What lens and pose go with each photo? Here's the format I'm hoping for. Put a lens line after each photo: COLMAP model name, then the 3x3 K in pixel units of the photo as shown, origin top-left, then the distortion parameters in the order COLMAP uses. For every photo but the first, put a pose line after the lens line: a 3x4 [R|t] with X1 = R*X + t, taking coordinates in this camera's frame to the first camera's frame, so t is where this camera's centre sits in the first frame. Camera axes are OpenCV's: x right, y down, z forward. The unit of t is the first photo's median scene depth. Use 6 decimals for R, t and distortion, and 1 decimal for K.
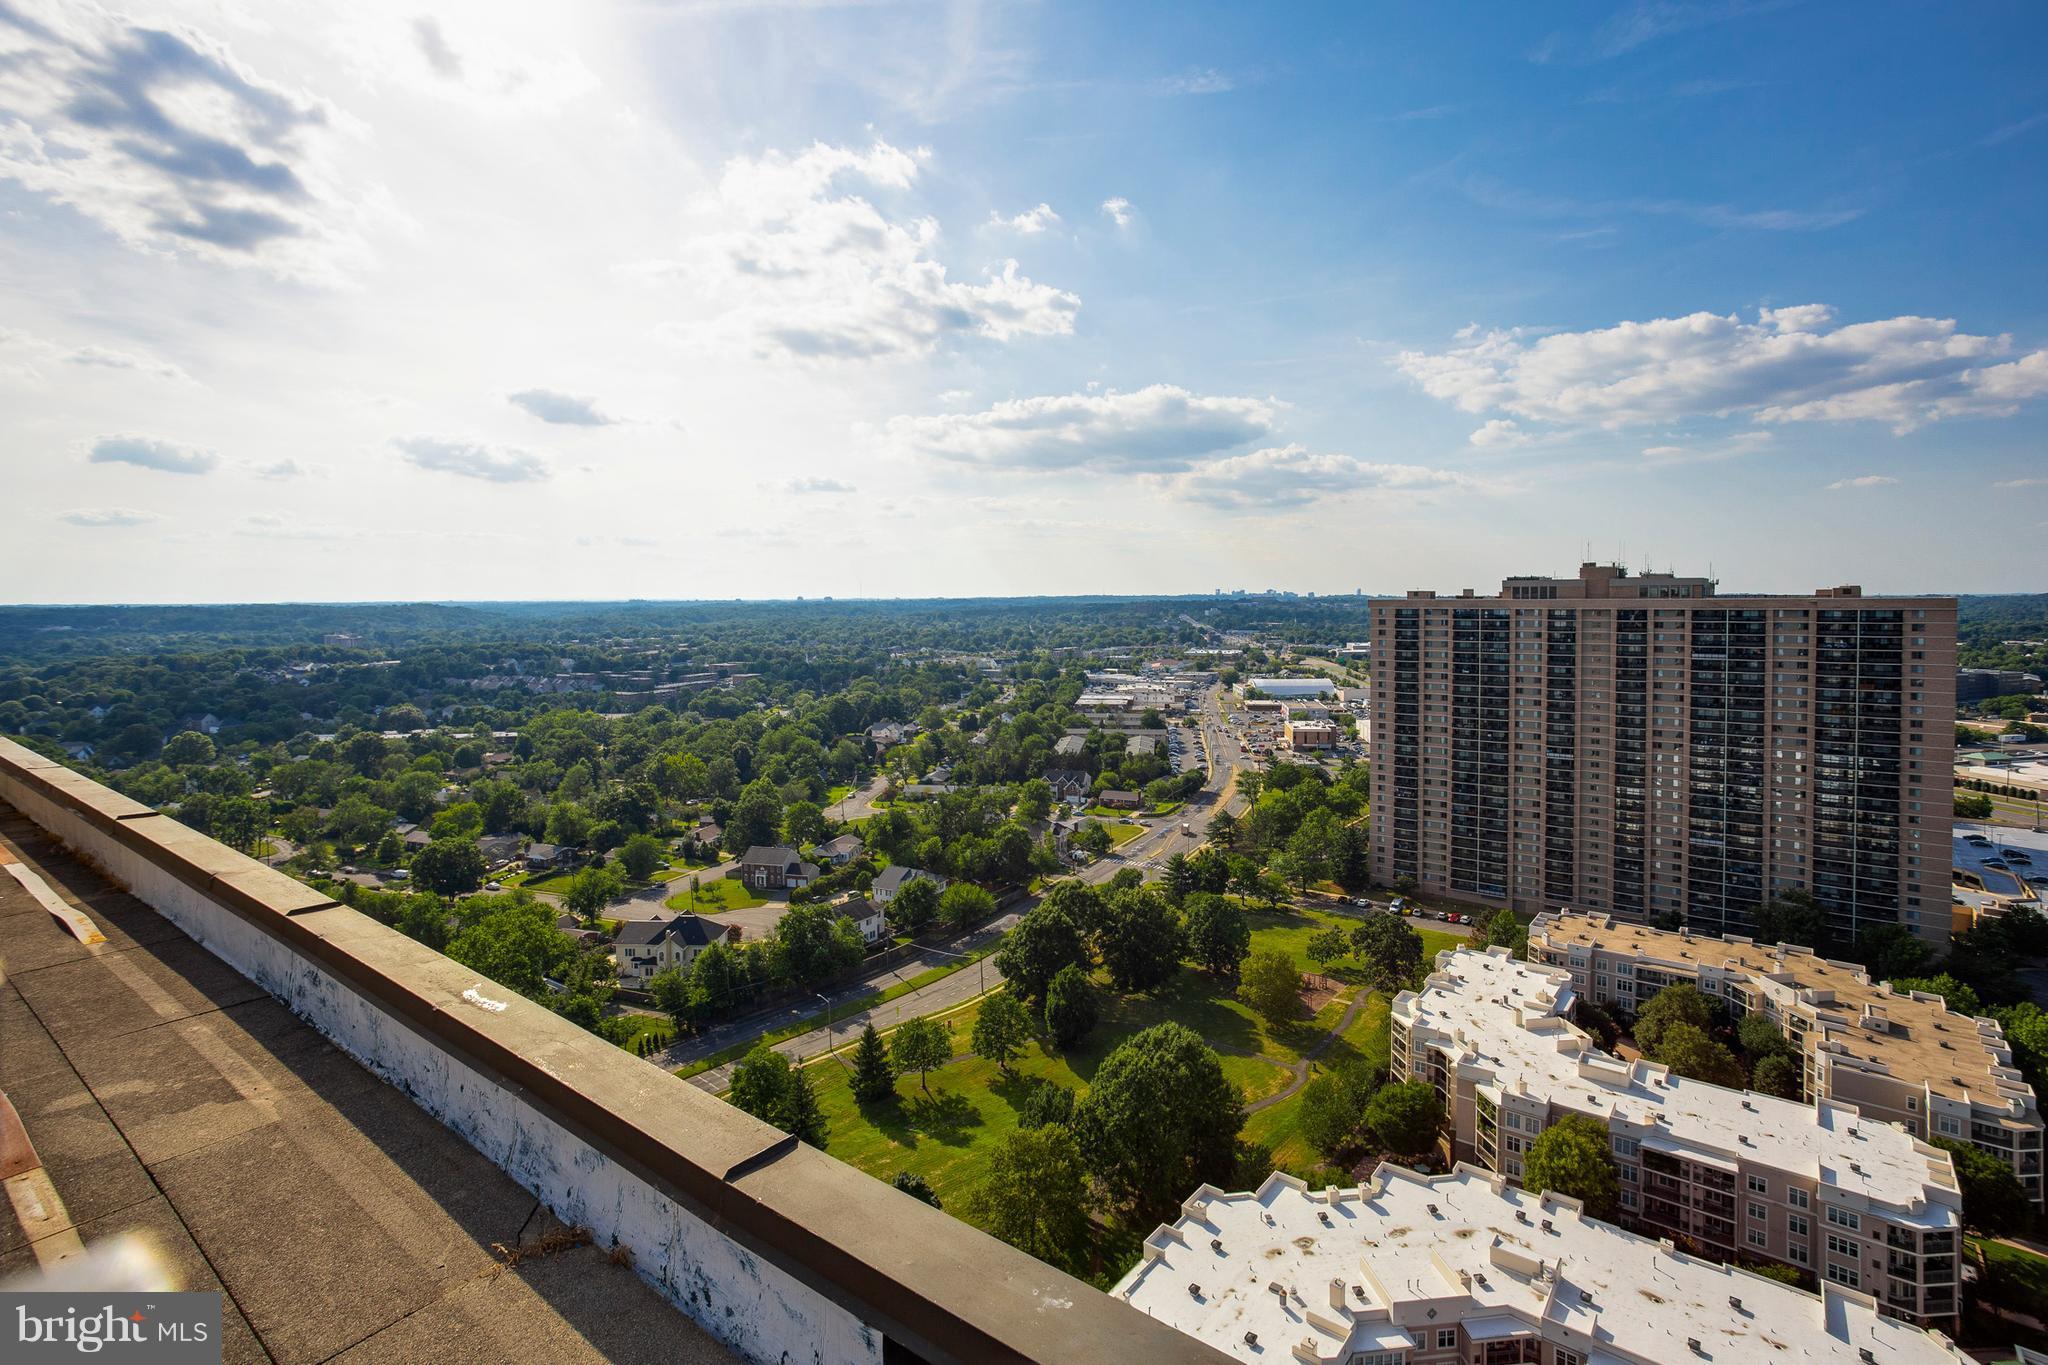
lens RADIAL K [[1033.3, 0, 1060.1], [0, 1033.3, 609.1], [0, 0, 1]] dist [-0.037240, 0.036359]
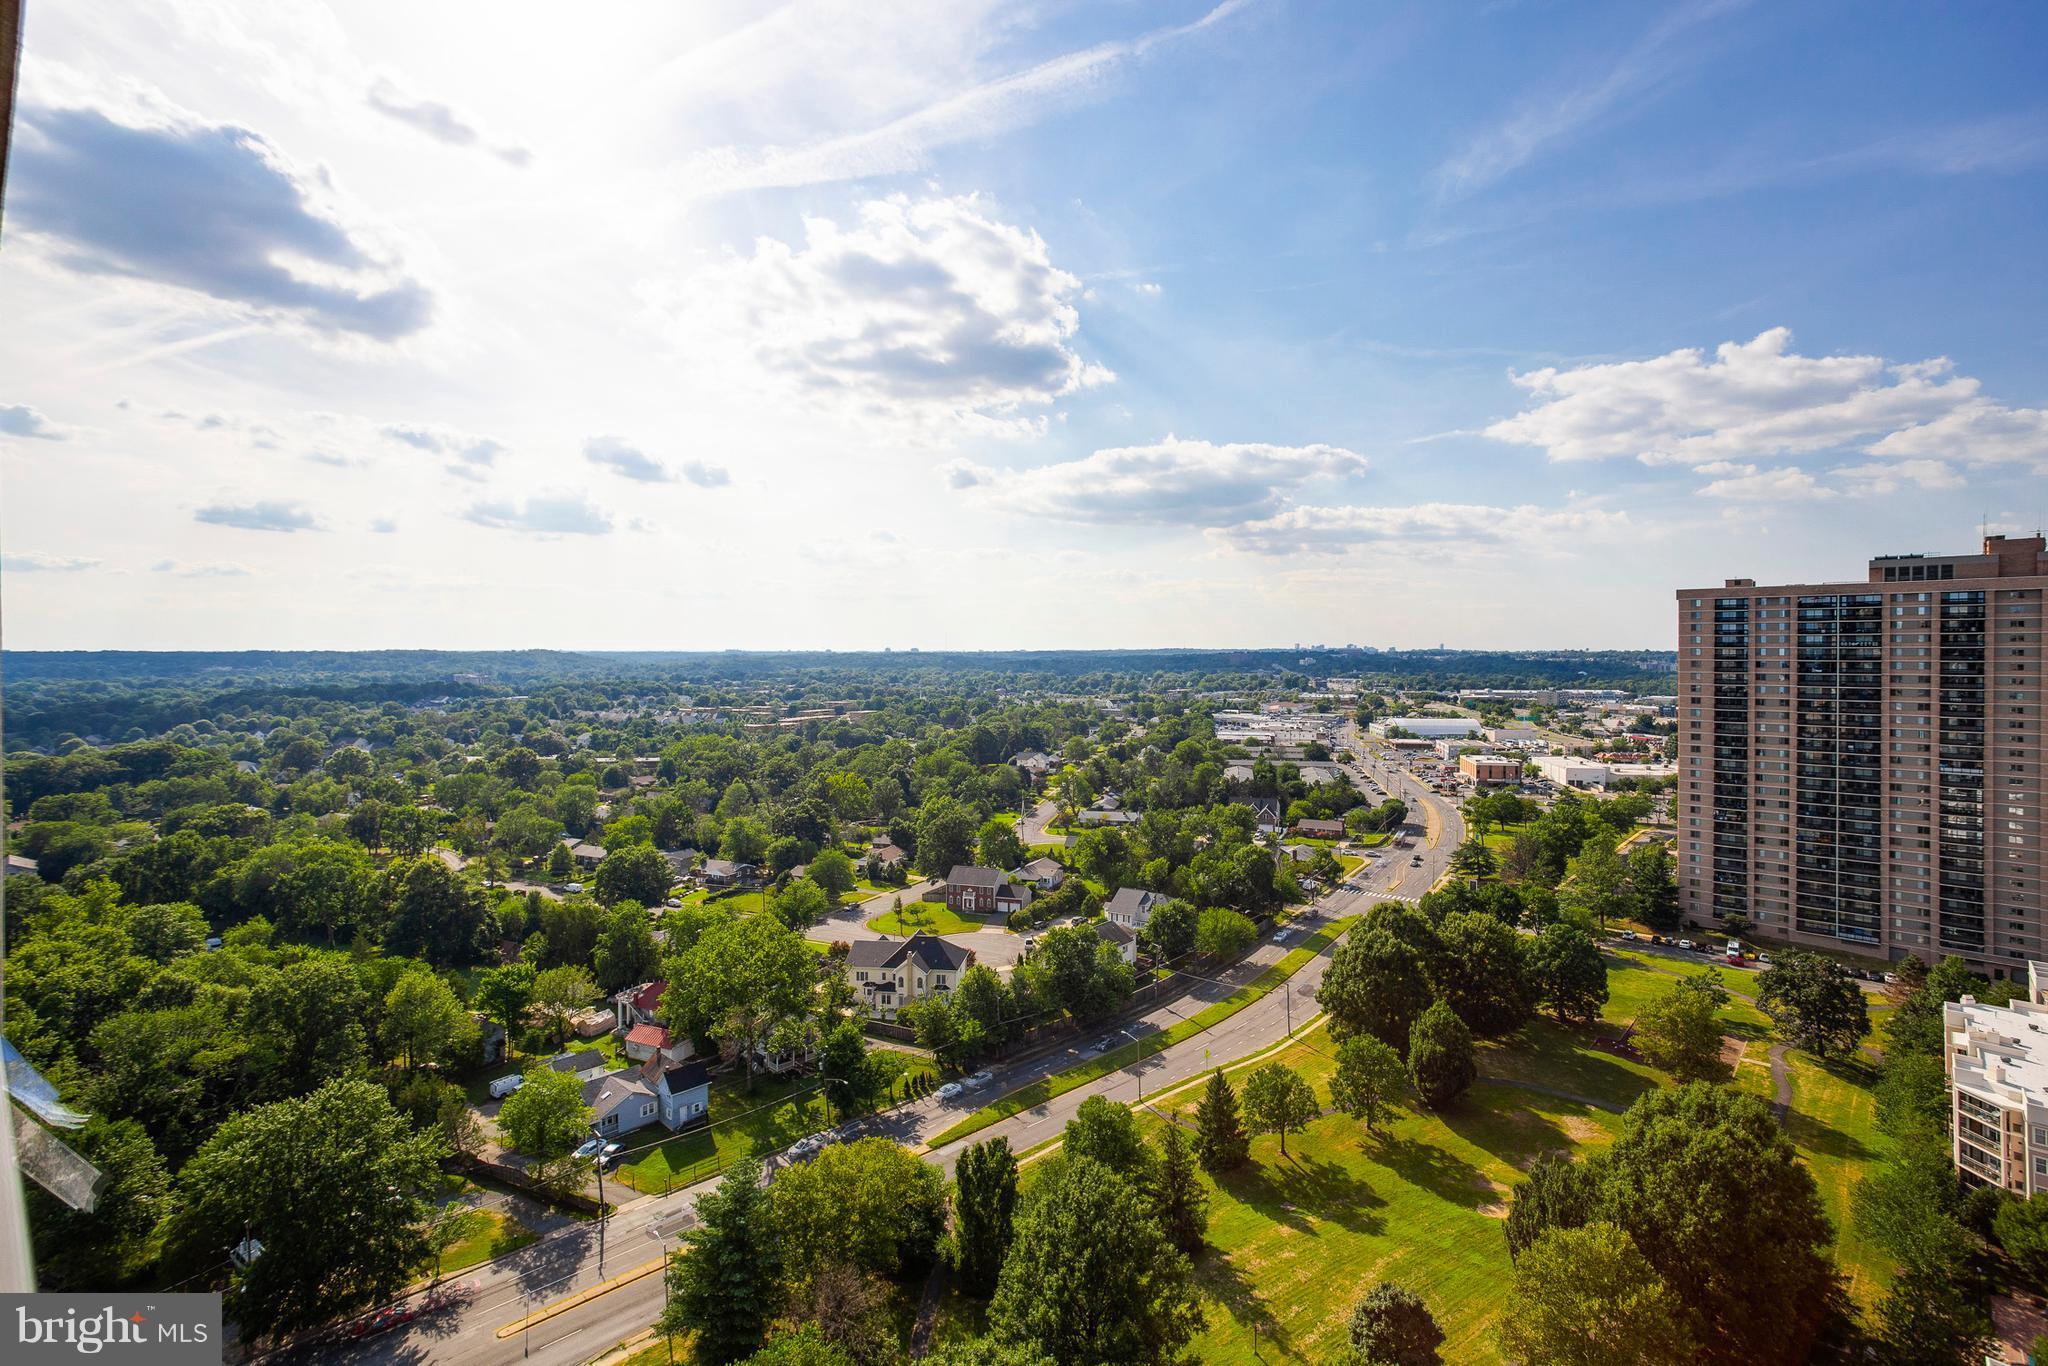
lens RADIAL K [[993.5, 0, 1039.4], [0, 993.5, 660.9], [0, 0, 1]] dist [-0.036214, 0.033951]
pose [[0.997196, 0.006766, -0.074527, -0.168618], [-0.007566, 0.999917, -0.010449, 0.062975], [0.074451, 0.010983, 0.997164, 0.146249]]
